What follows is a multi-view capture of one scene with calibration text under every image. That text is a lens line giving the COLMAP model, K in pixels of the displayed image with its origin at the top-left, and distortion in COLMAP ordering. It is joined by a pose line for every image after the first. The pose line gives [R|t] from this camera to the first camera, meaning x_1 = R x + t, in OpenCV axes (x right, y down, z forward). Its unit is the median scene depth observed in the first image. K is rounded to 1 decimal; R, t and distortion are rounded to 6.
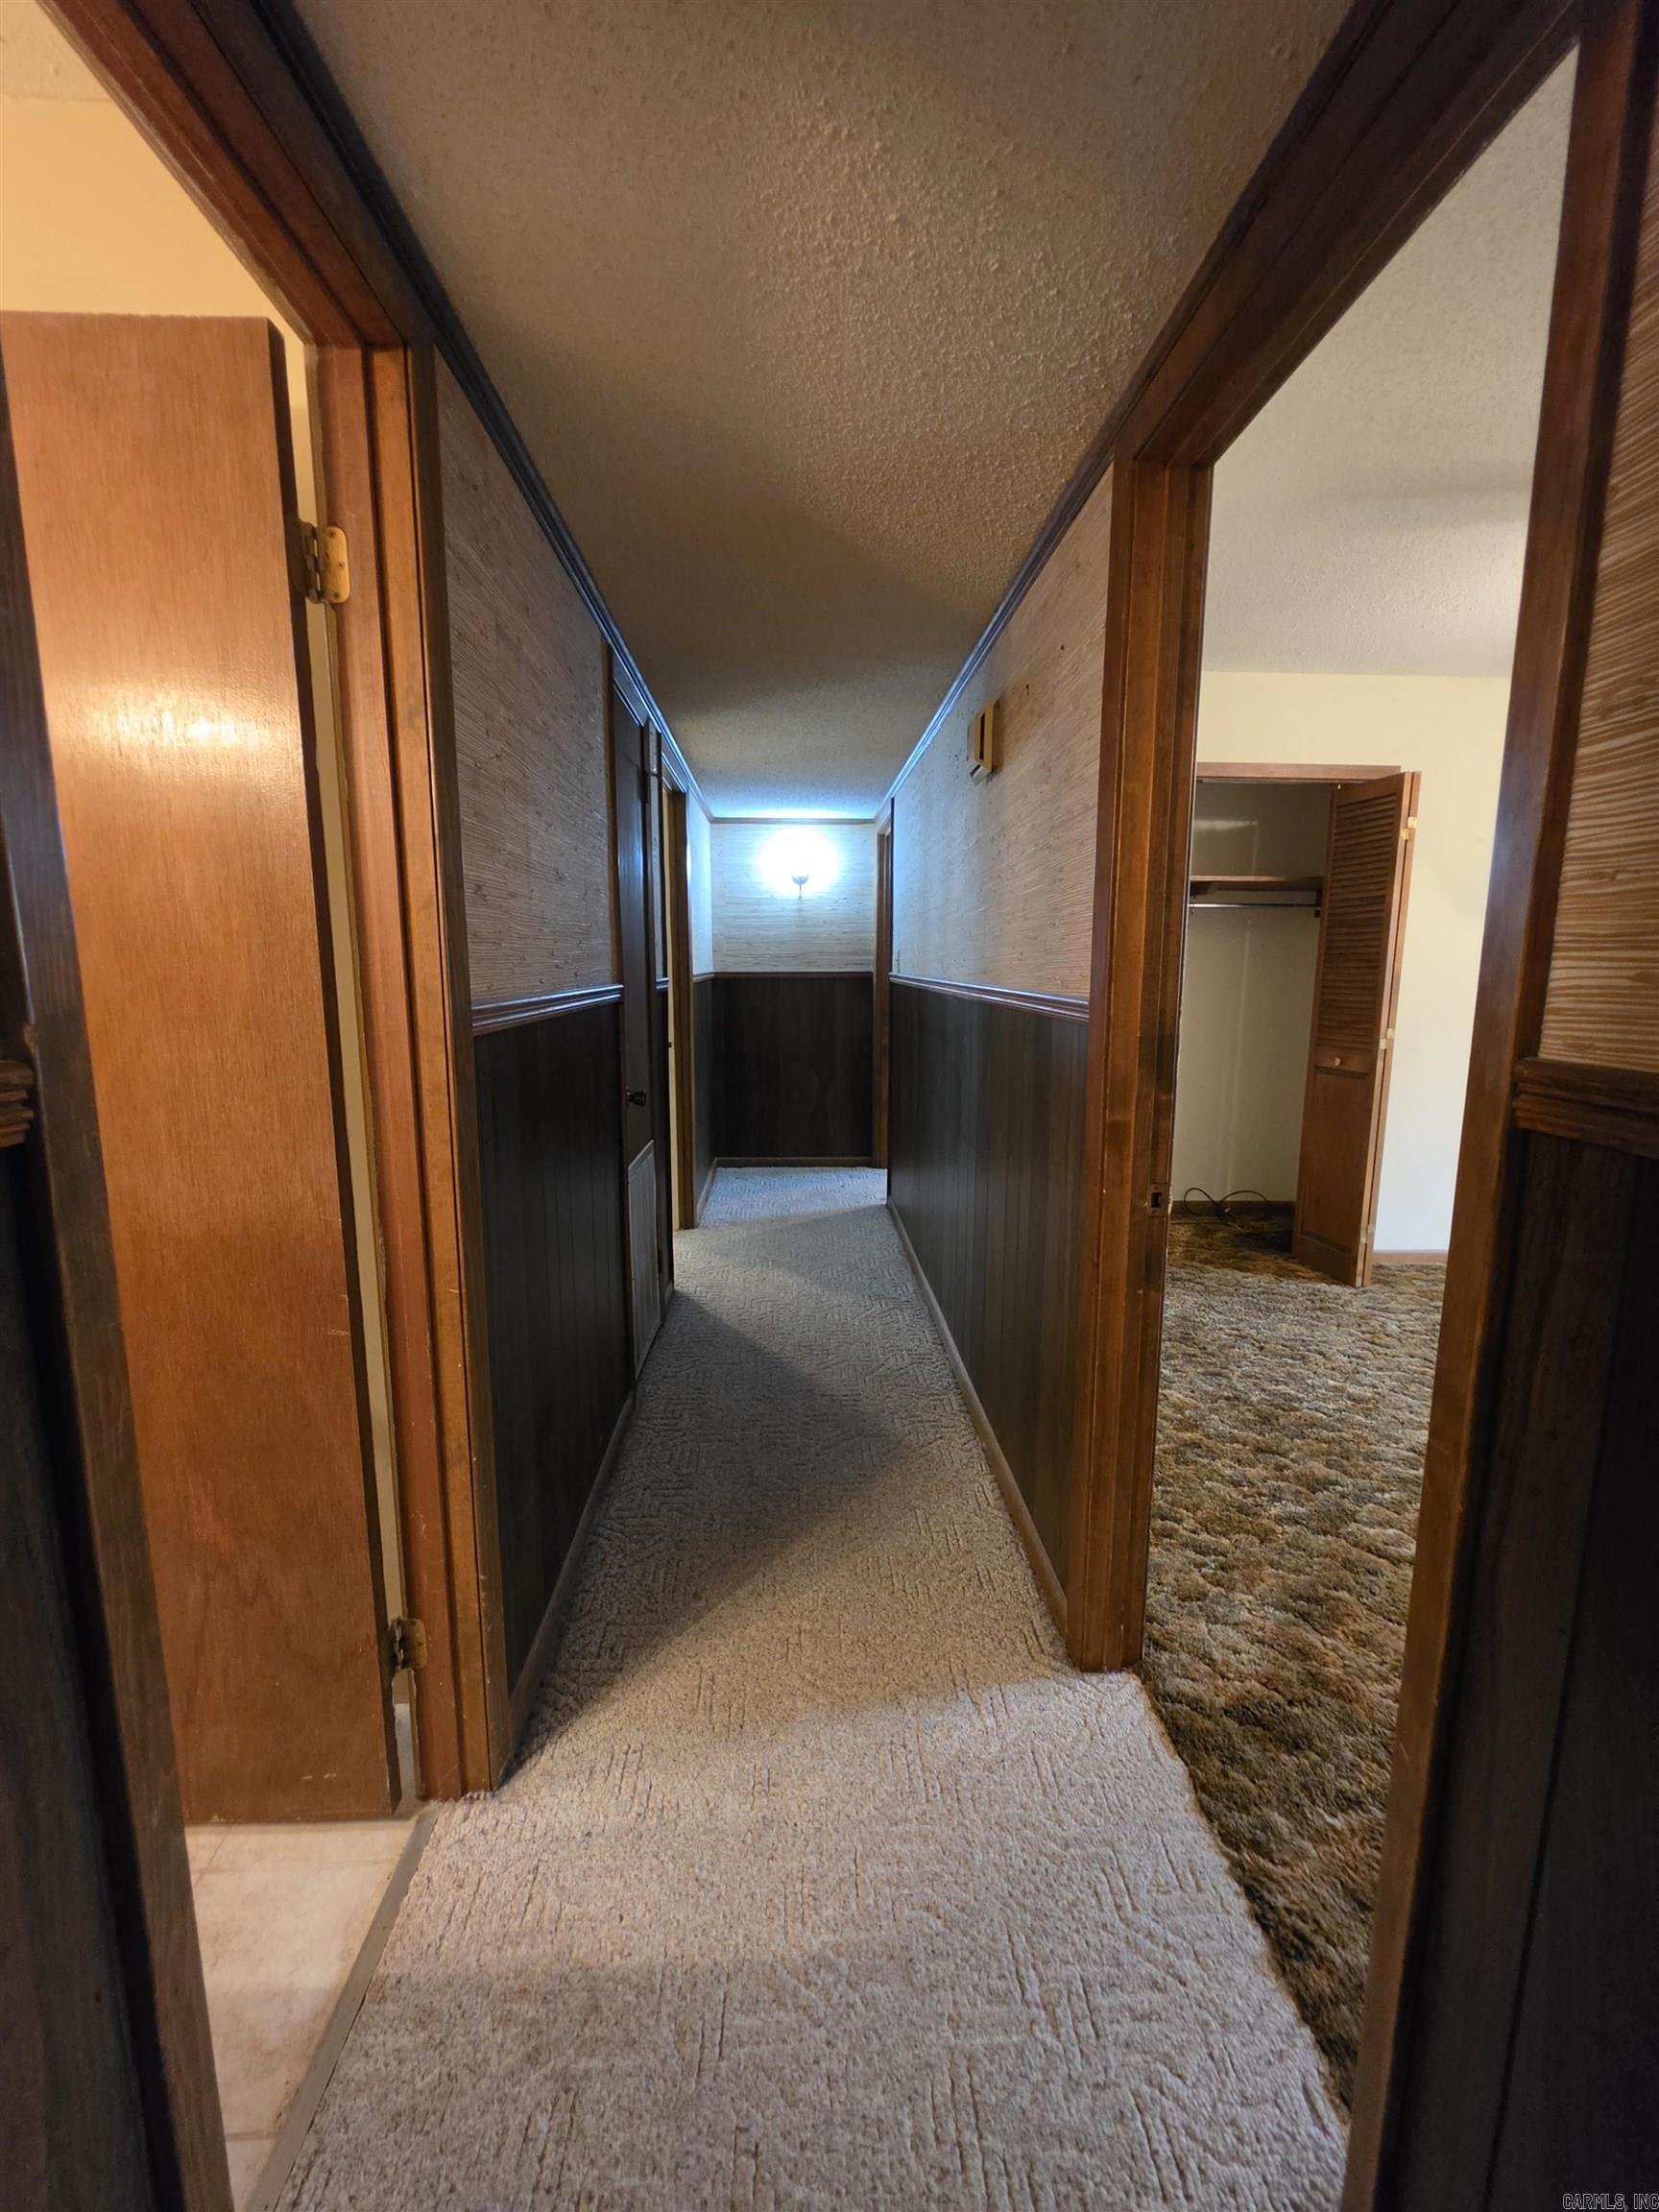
lens RADIAL K [[881.3, 0, 832.0], [0, 881.3, 1102.4], [0, 0, 1]] dist [-0.004147, 0.000568]
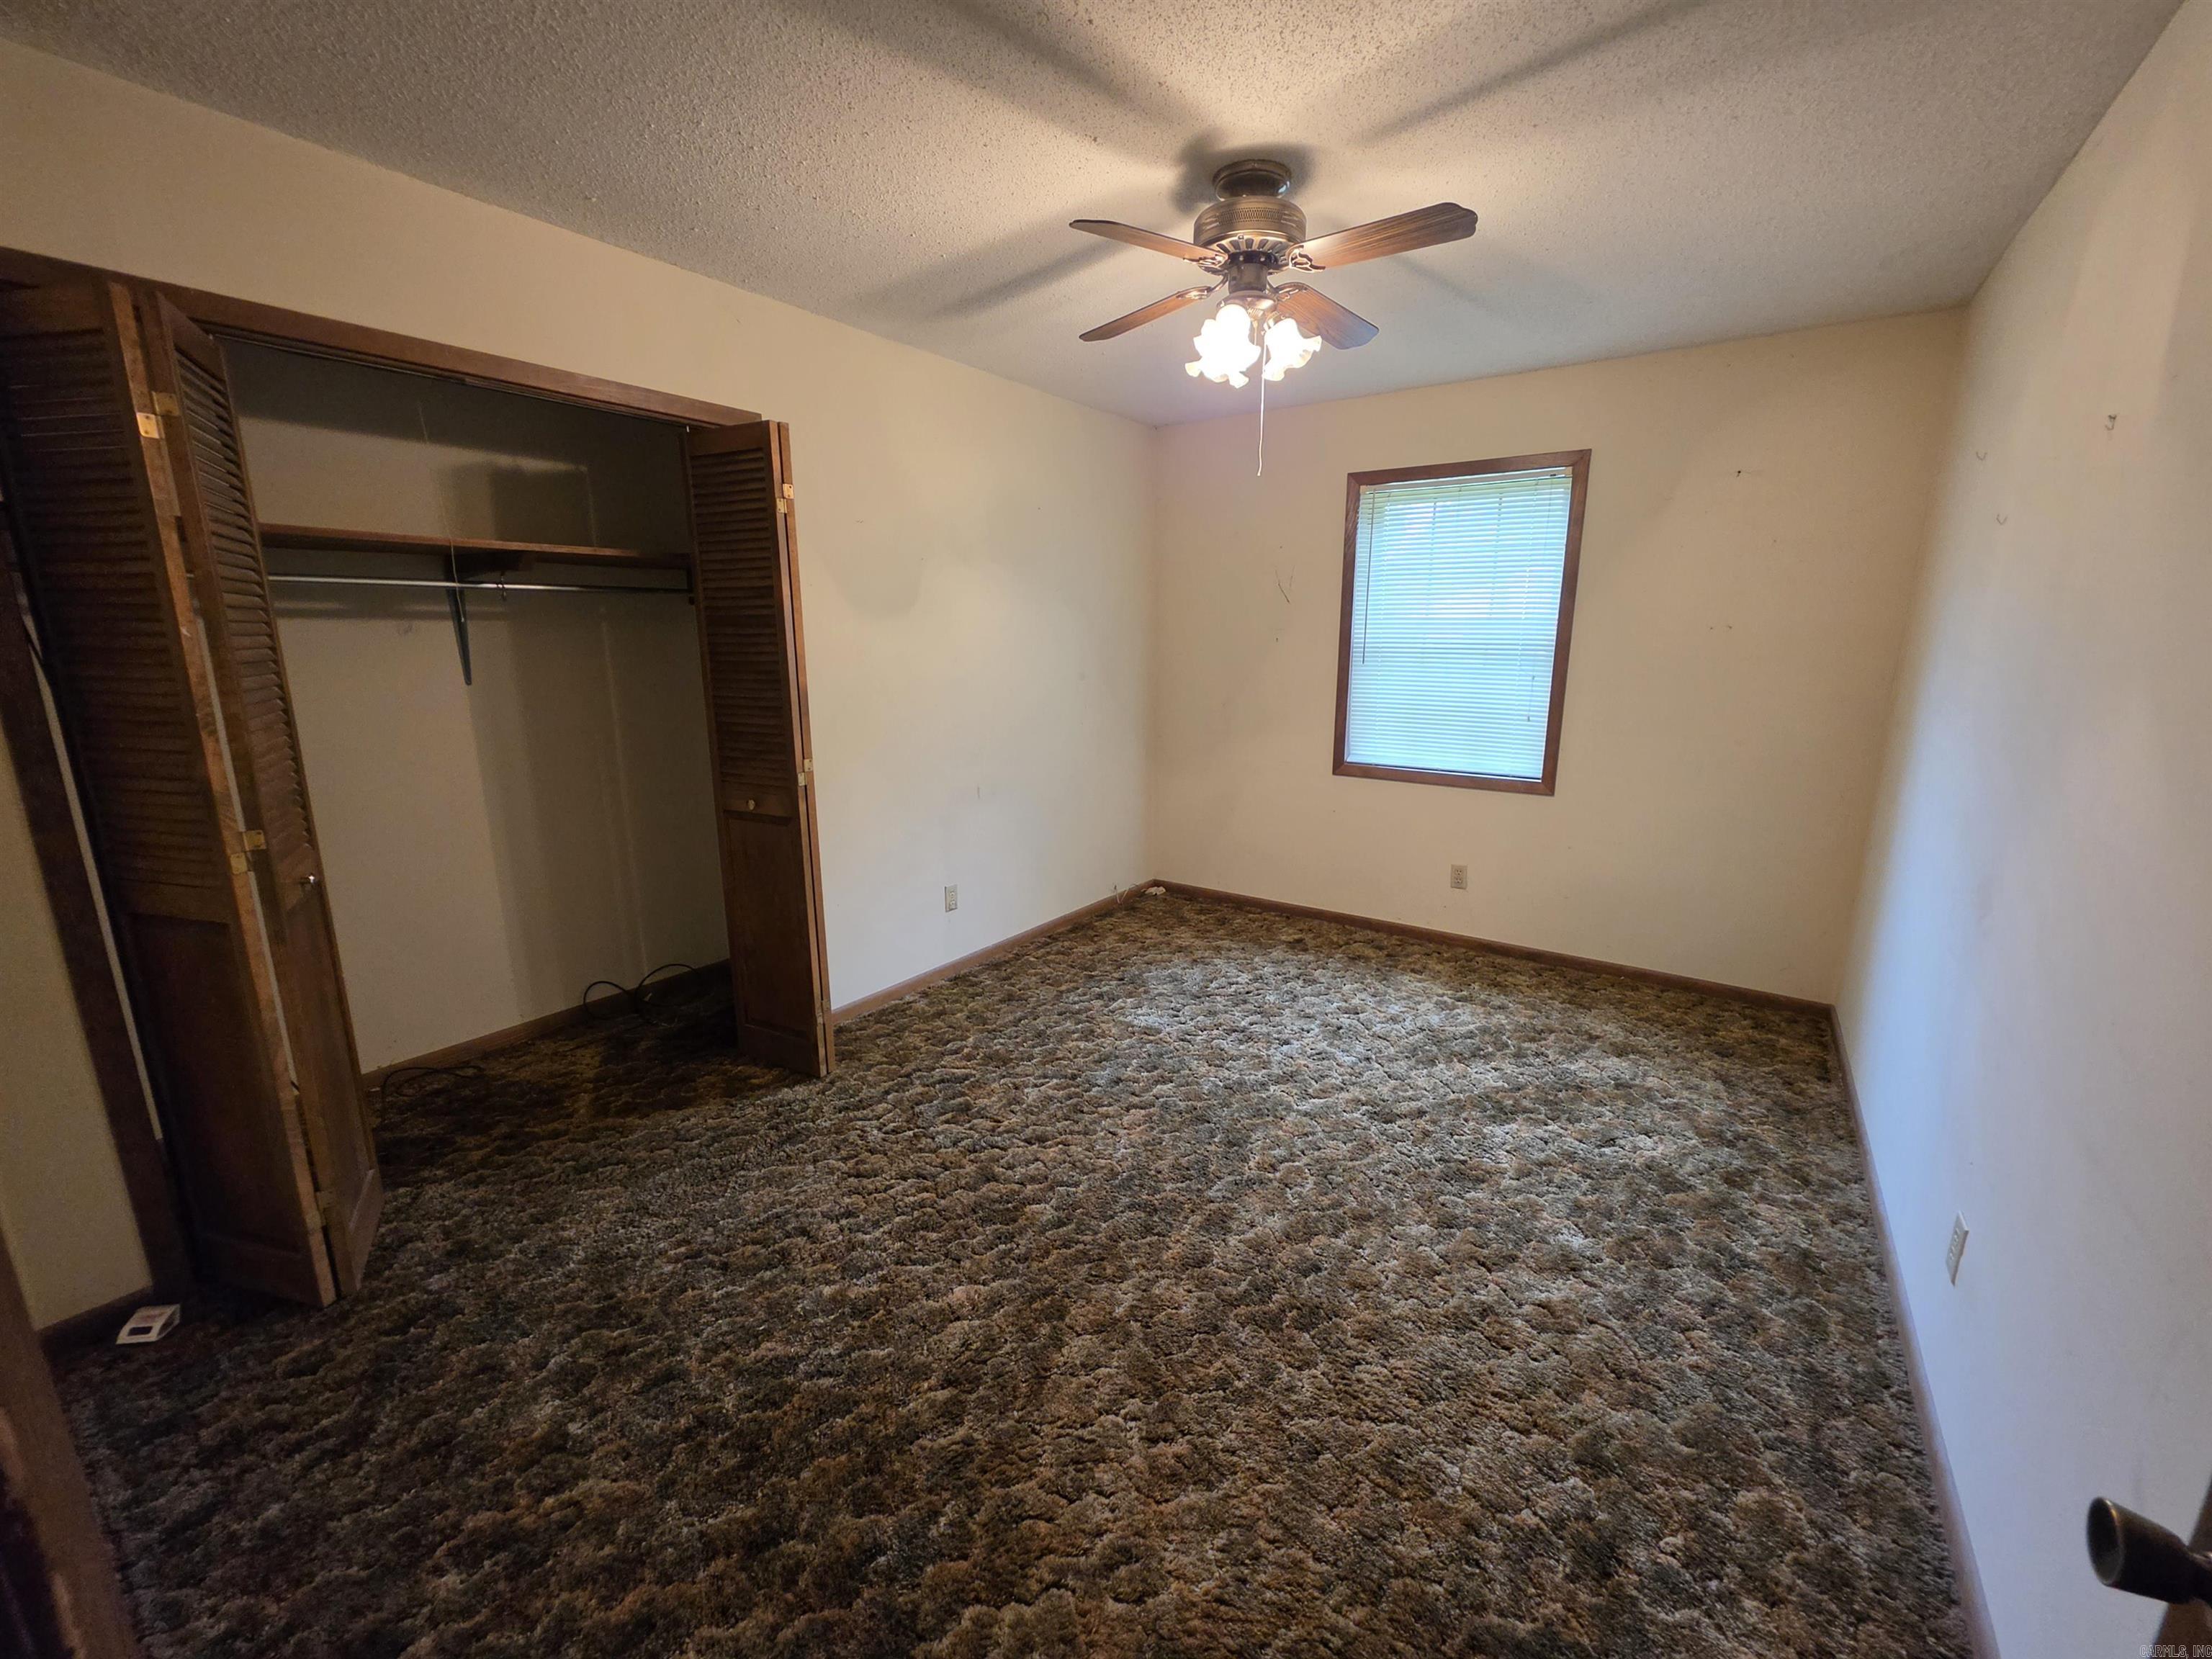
lens RADIAL K [[881.3, 0, 1104.2], [0, 881.3, 823.8], [0, 0, 1]] dist [-0.004147, 0.000568]
pose [[0.612108, -0.176503, 0.770824, 0.175324], [0.124519, 0.984125, 0.126464, -0.090184], [-0.780909, 0.018572, 0.624369, 0.293422]]
